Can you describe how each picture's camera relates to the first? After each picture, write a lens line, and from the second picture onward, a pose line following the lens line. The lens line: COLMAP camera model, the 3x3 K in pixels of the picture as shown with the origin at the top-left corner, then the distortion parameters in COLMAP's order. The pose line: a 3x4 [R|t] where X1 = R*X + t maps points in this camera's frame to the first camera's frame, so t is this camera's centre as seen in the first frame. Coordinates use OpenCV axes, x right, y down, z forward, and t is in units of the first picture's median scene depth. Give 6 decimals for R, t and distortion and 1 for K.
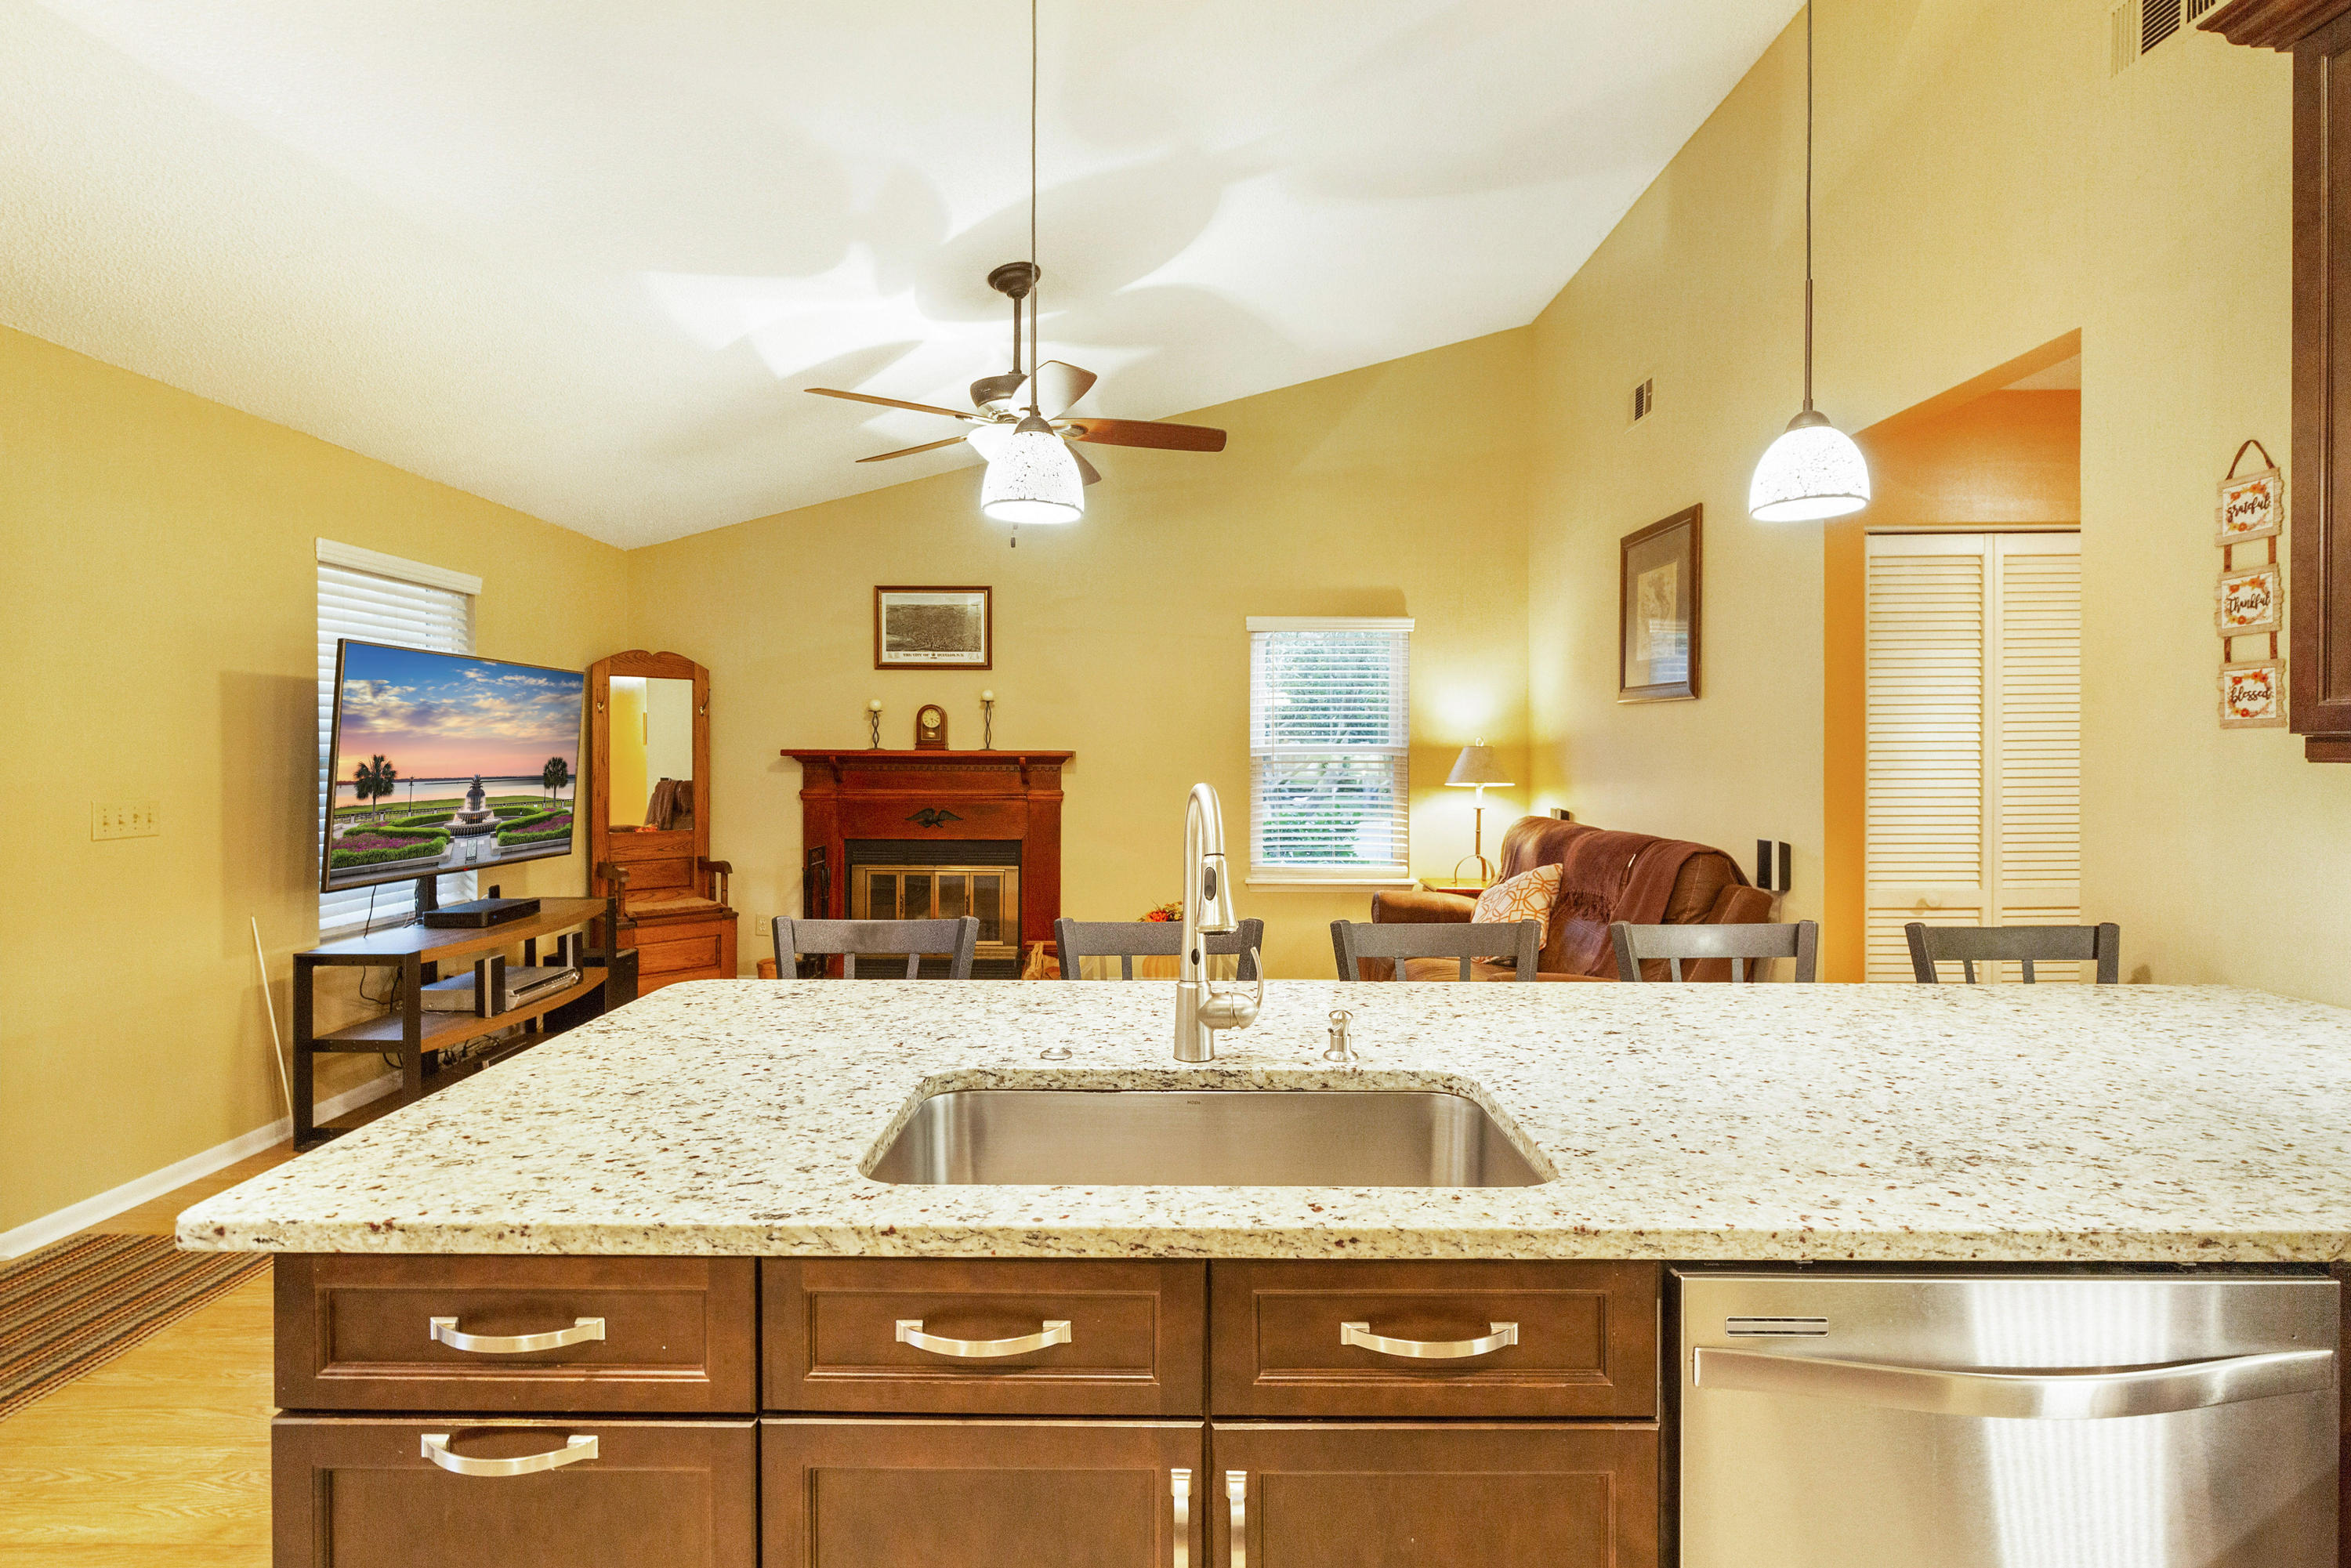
lens RADIAL K [[1077.4, 0, 1119.1], [0, 1077.4, 778.4], [0, 0, 1]] dist [0.005652, -0.001498]
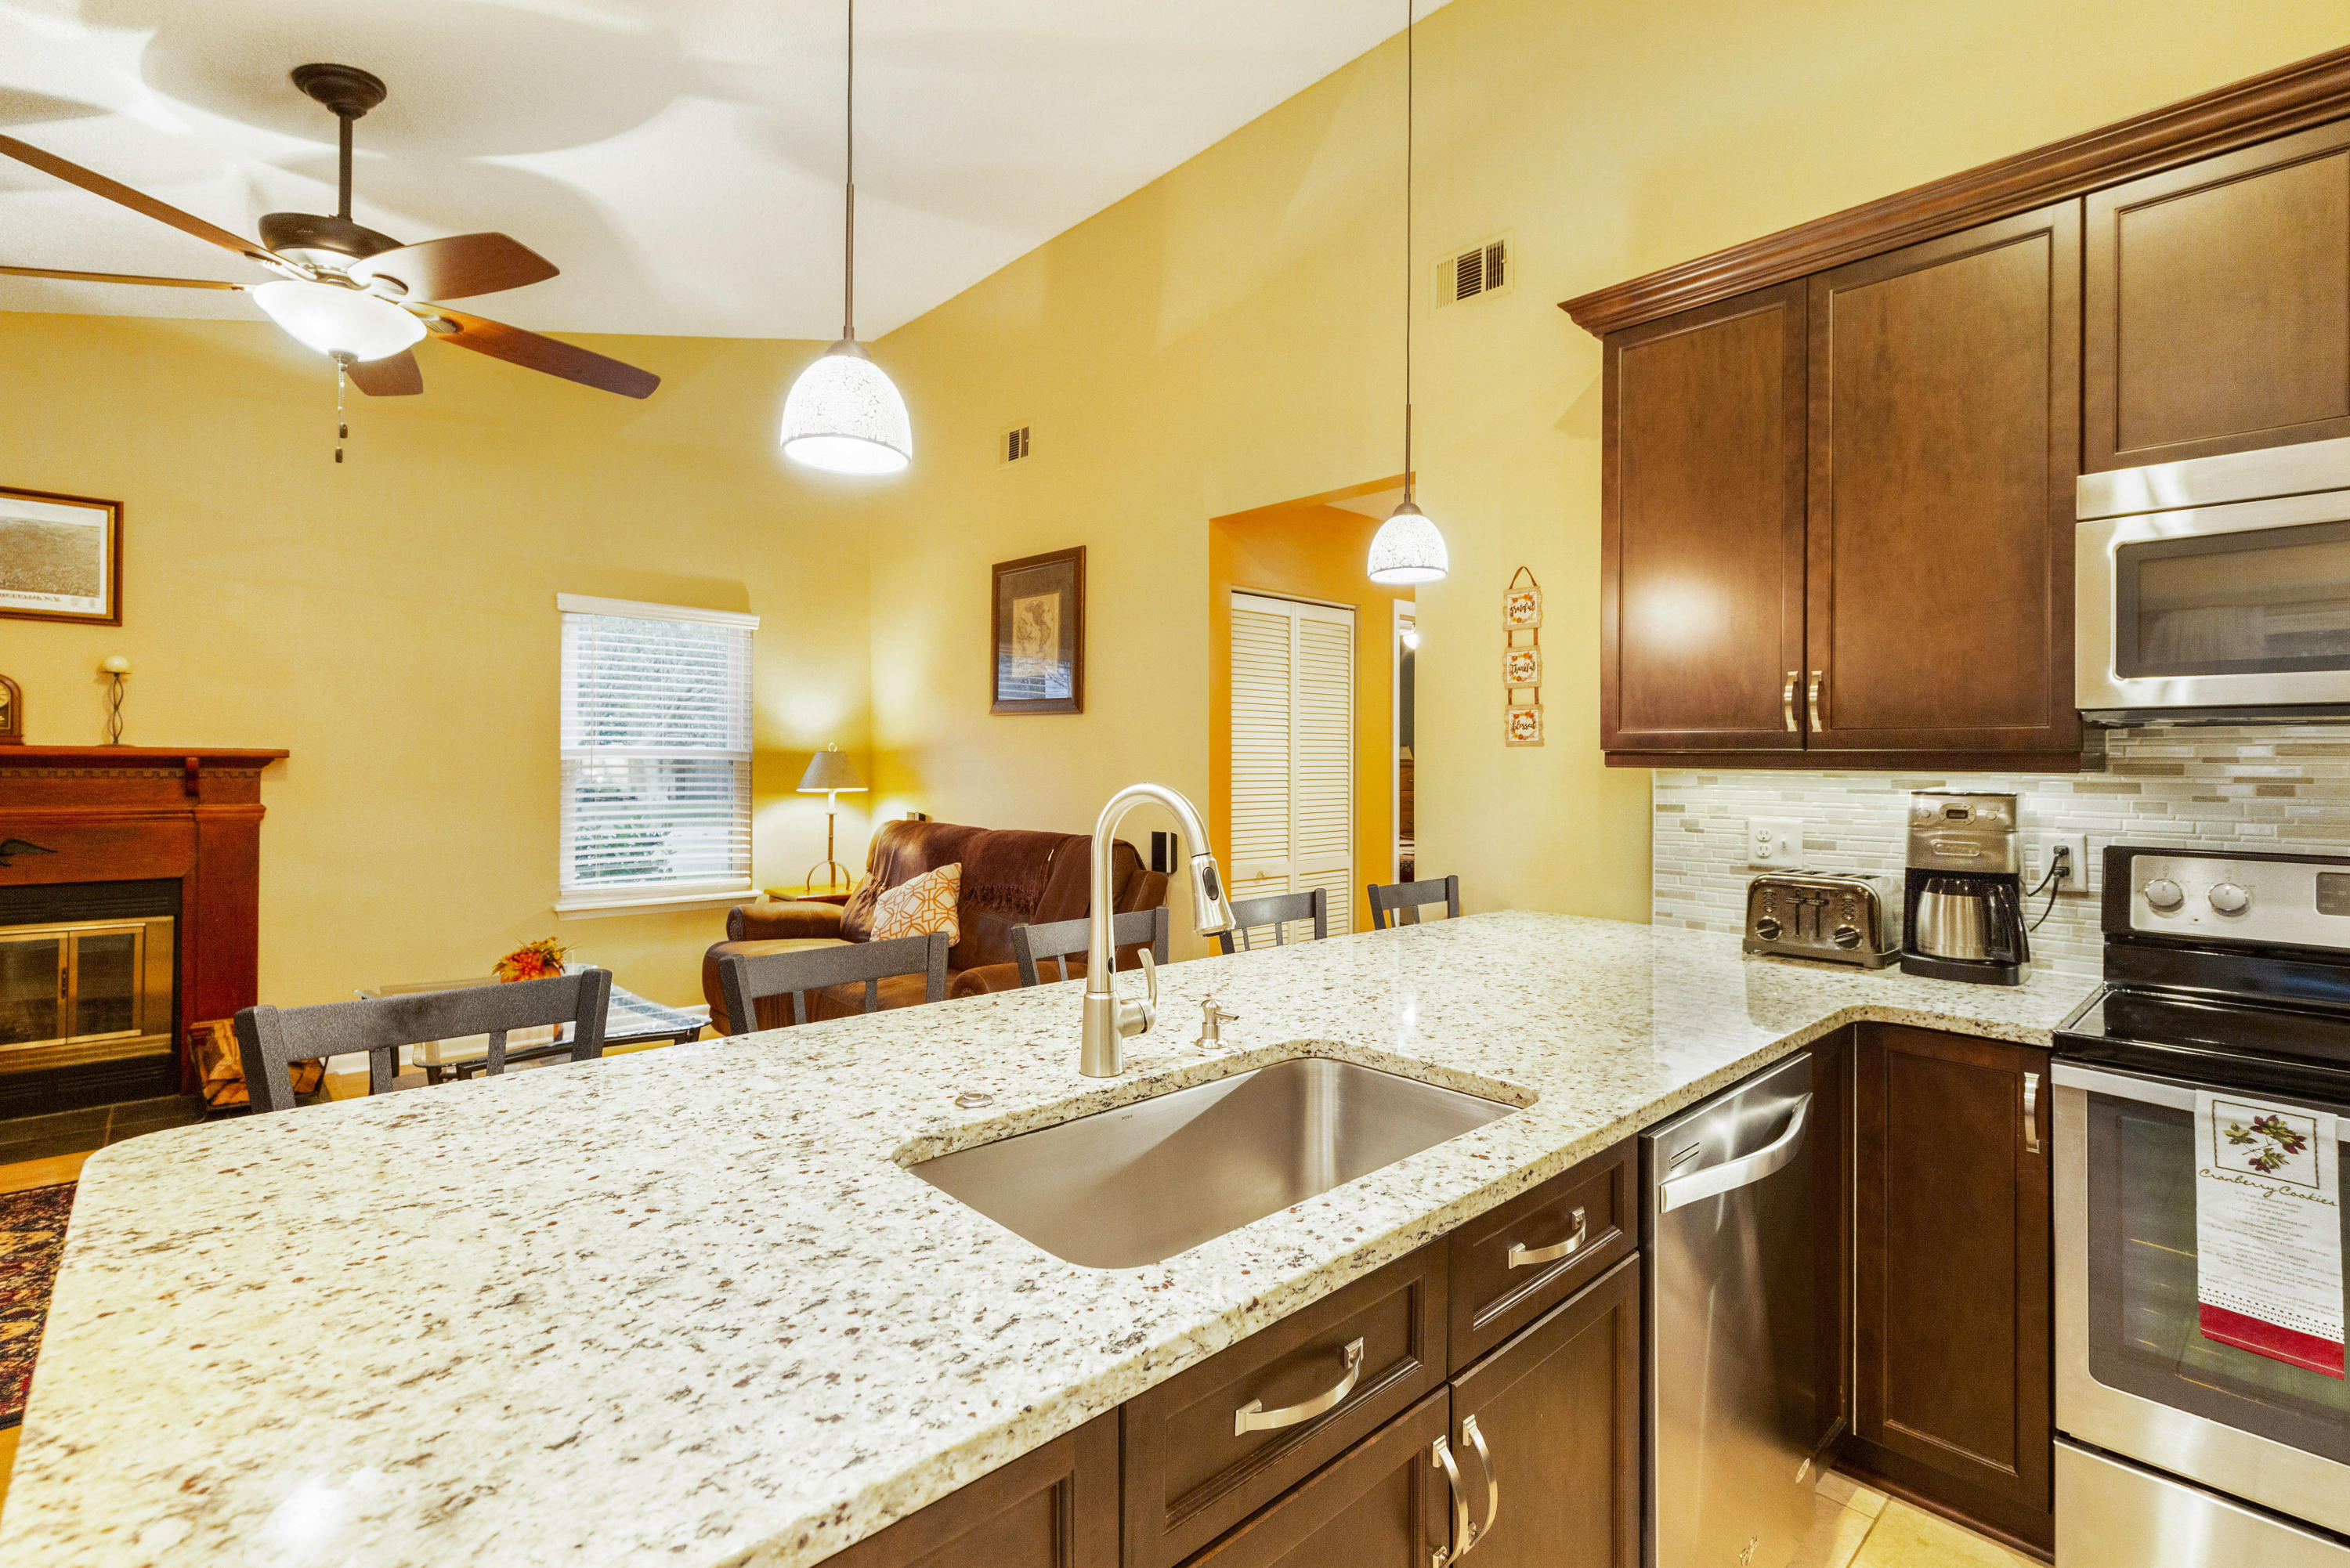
lens RADIAL K [[1076.9, 0, 1176.7], [0, 1076.9, 773.9], [0, 0, 1]] dist [0.005652, -0.001498]
pose [[0.712953, 0.001059, 0.701211, -0.179239], [0.006869, 0.999940, -0.008494, 0.001810], [-0.701179, 0.010872, 0.712903, 0.091044]]
